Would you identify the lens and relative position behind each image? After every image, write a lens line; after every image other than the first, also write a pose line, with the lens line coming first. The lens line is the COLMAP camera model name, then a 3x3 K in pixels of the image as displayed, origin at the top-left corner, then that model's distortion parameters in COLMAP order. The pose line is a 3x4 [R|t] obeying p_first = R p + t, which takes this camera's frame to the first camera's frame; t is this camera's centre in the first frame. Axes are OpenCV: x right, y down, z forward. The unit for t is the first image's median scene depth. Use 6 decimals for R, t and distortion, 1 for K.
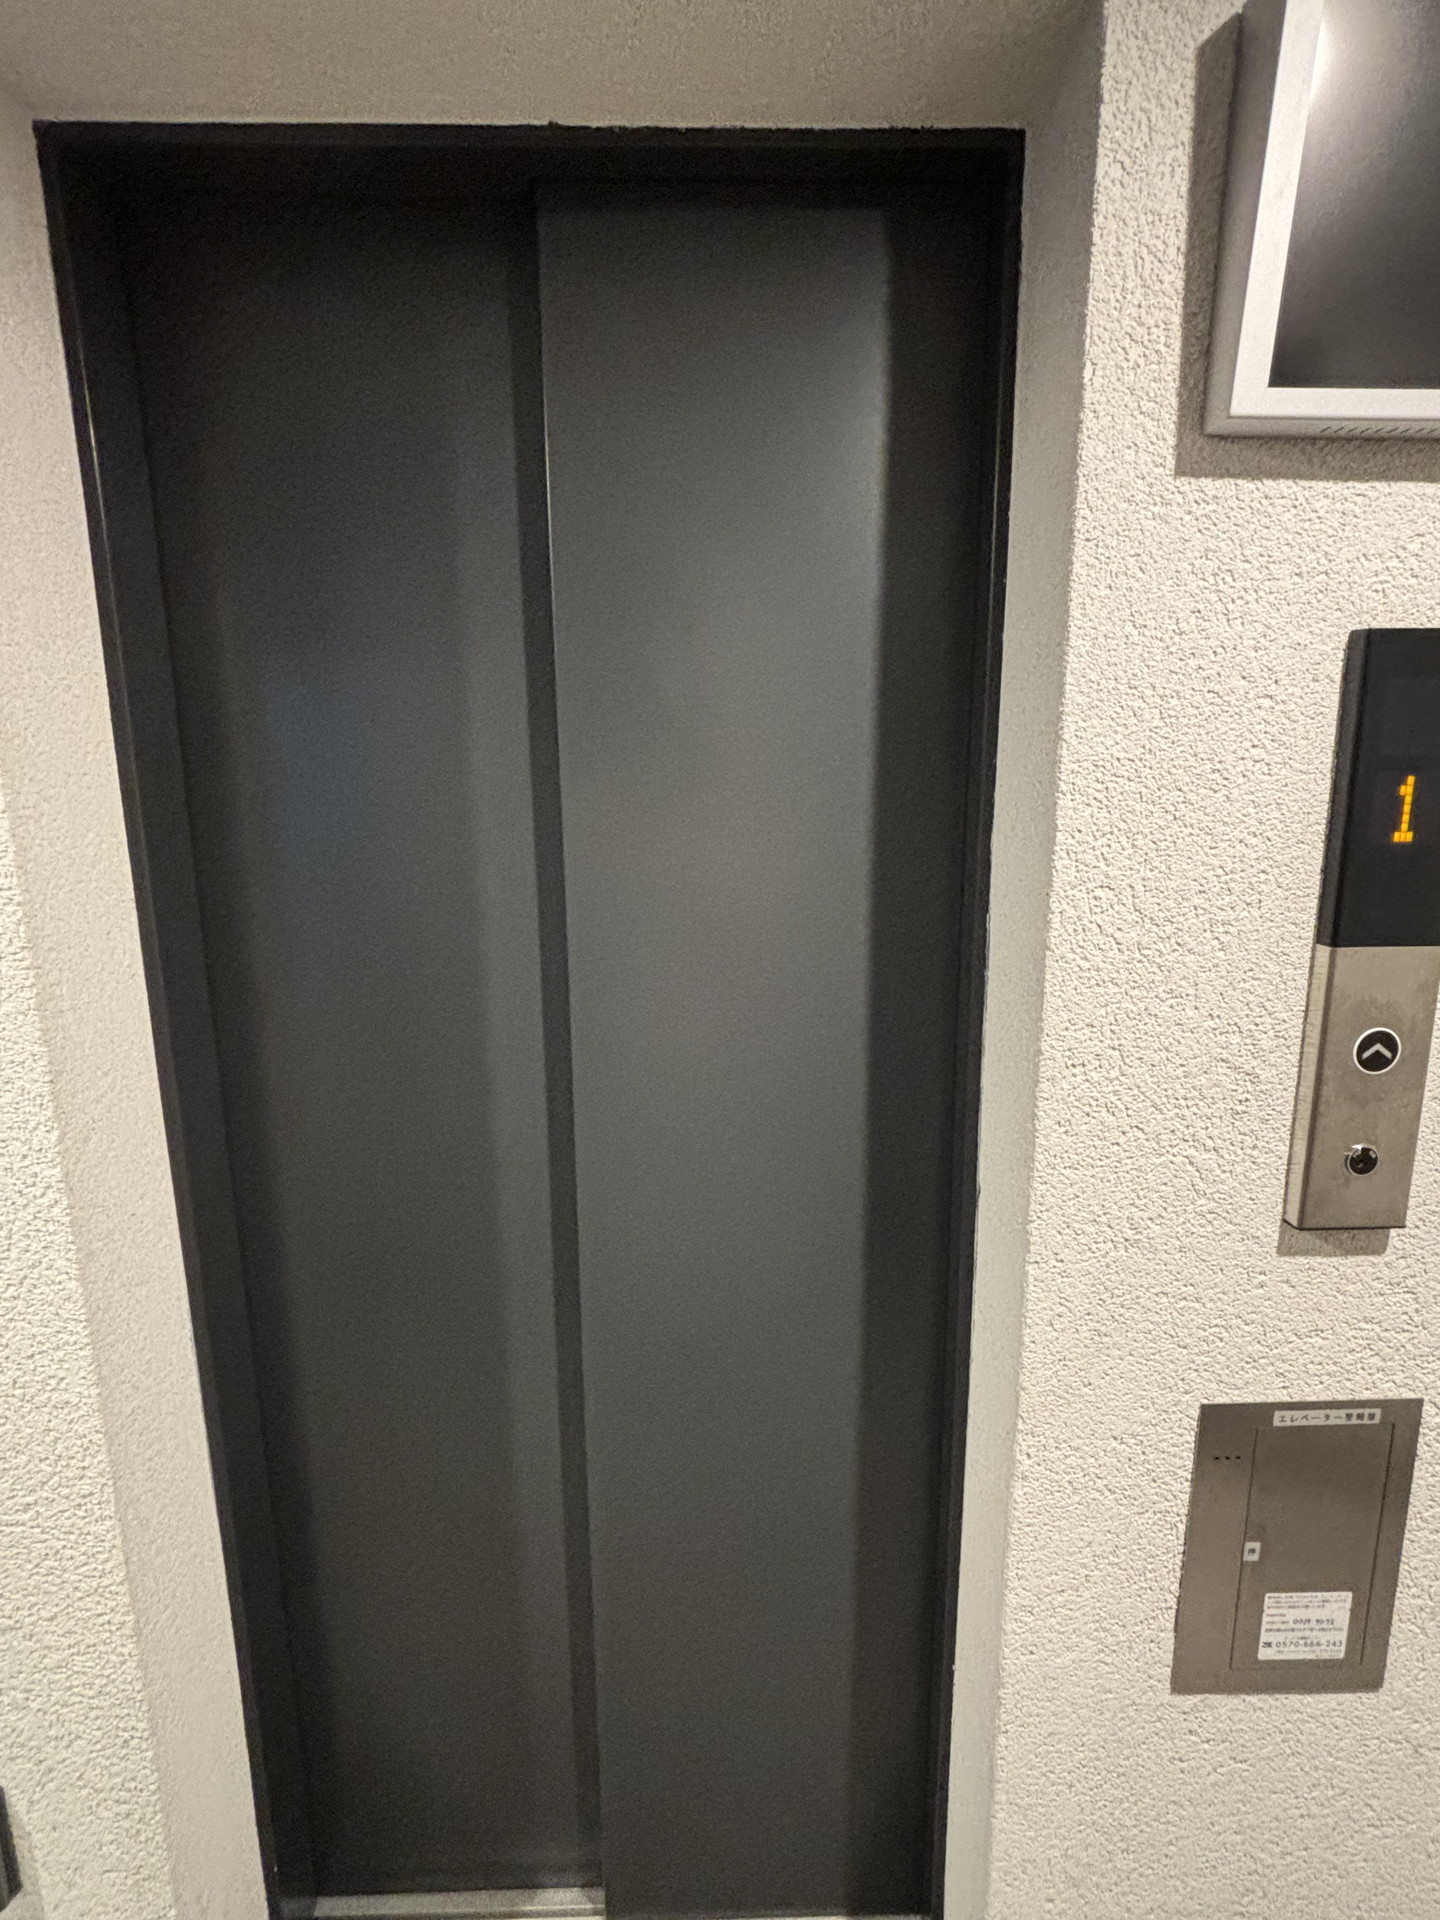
lens RADIAL K [[991.8, 0, 721.6], [0, 991.8, 964.7], [0, 0, 1]] dist [0.000959, 0.003378]
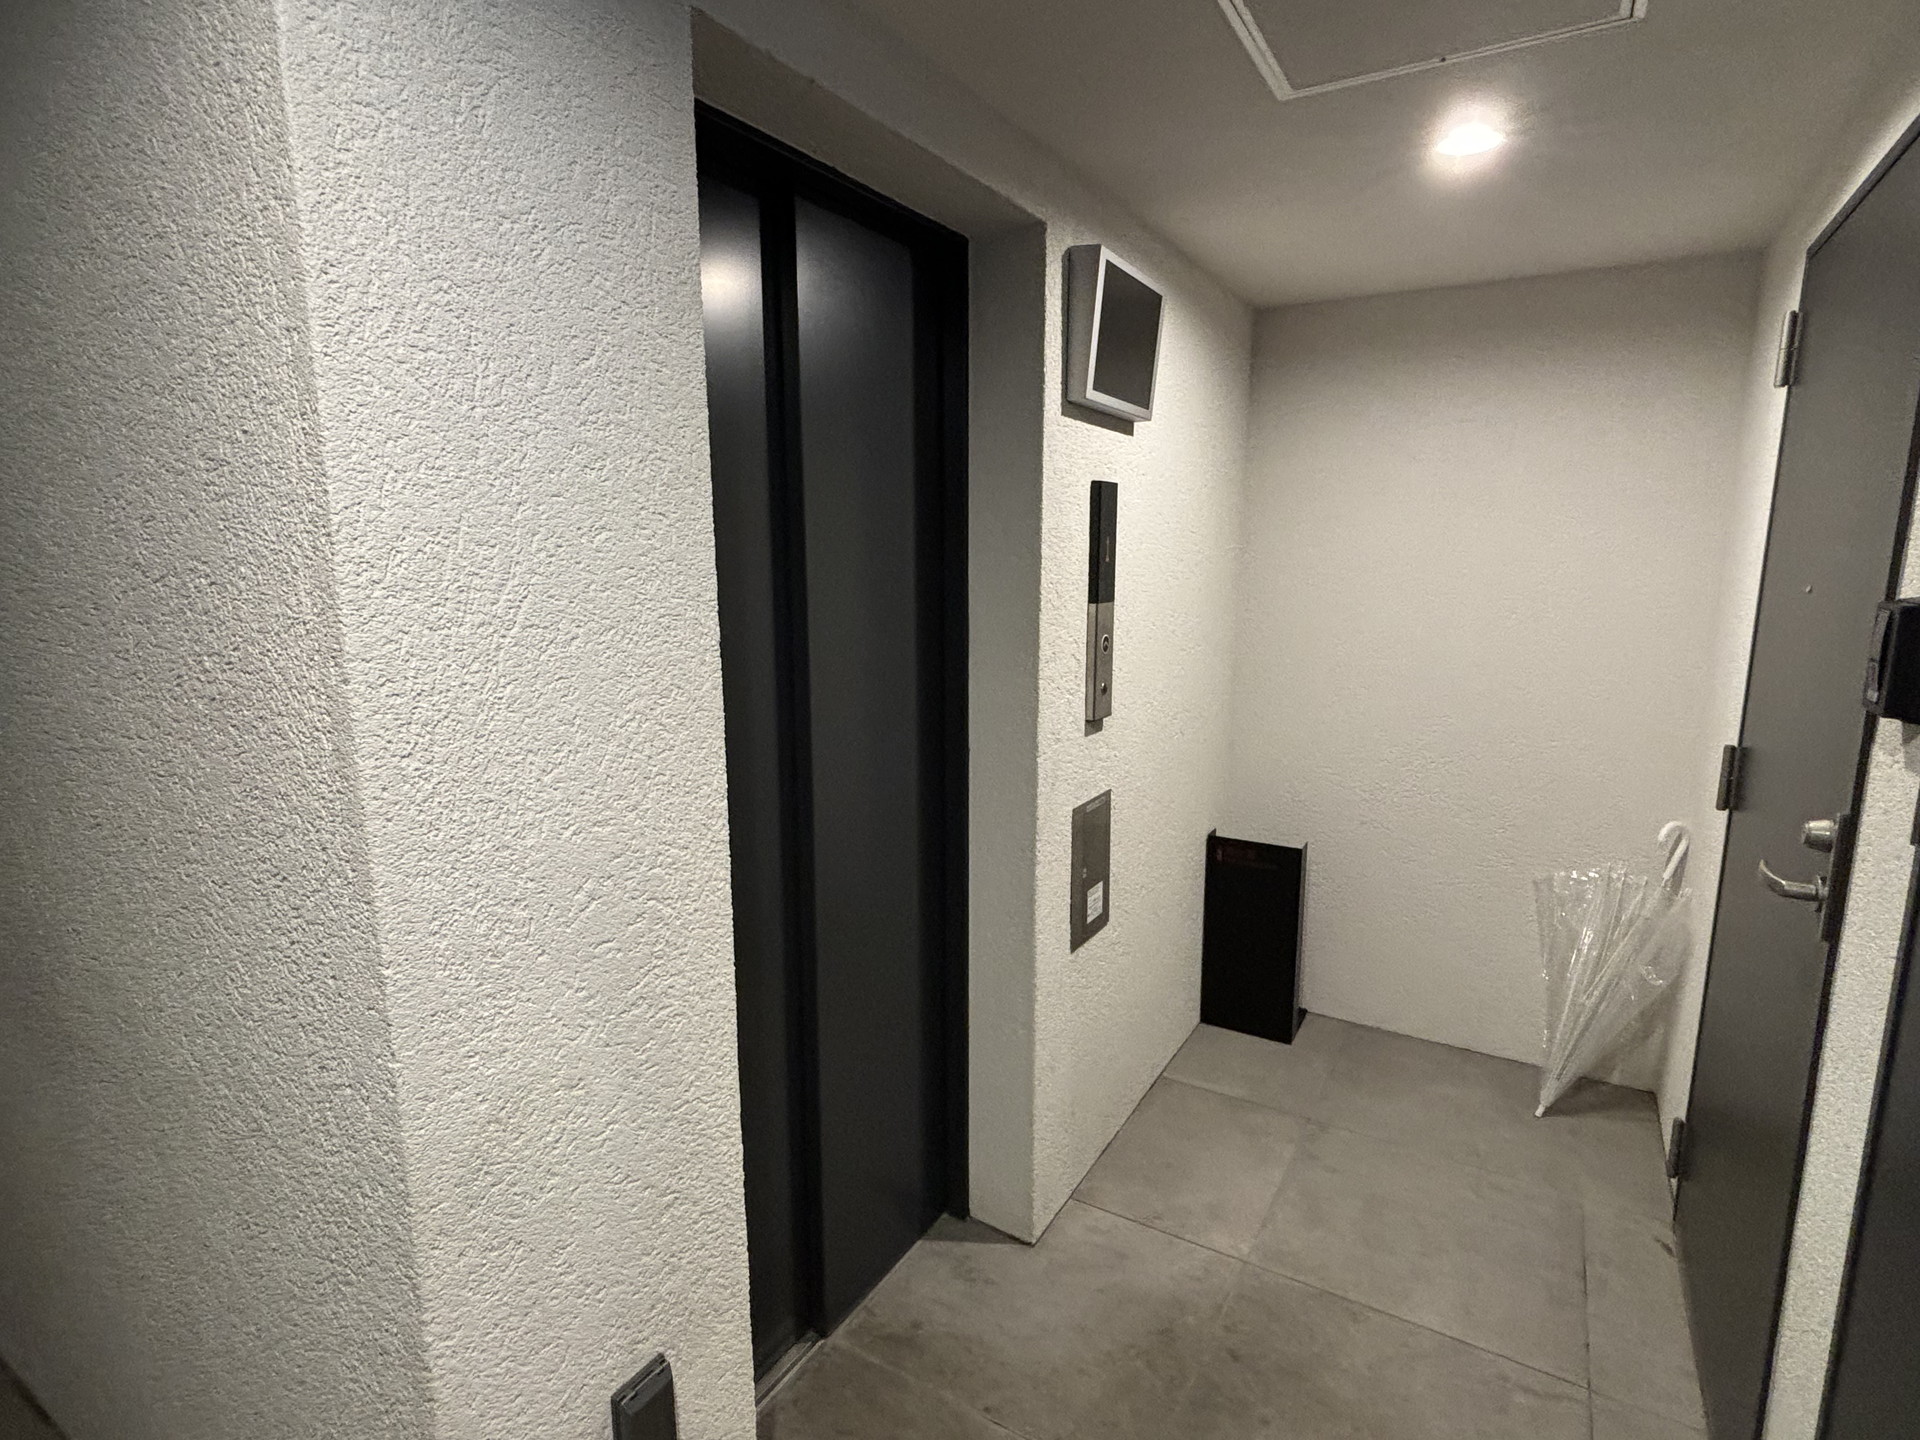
lens RADIAL K [[991.8, 0, 959.6], [0, 991.8, 717.2], [0, 0, 1]] dist [0.000959, 0.003378]
pose [[0.511455, -0.146274, 0.846769, -1.611965], [0.175294, 0.982445, 0.063832, 0.040568], [-0.841241, 0.115786, 0.528117, -0.008709]]
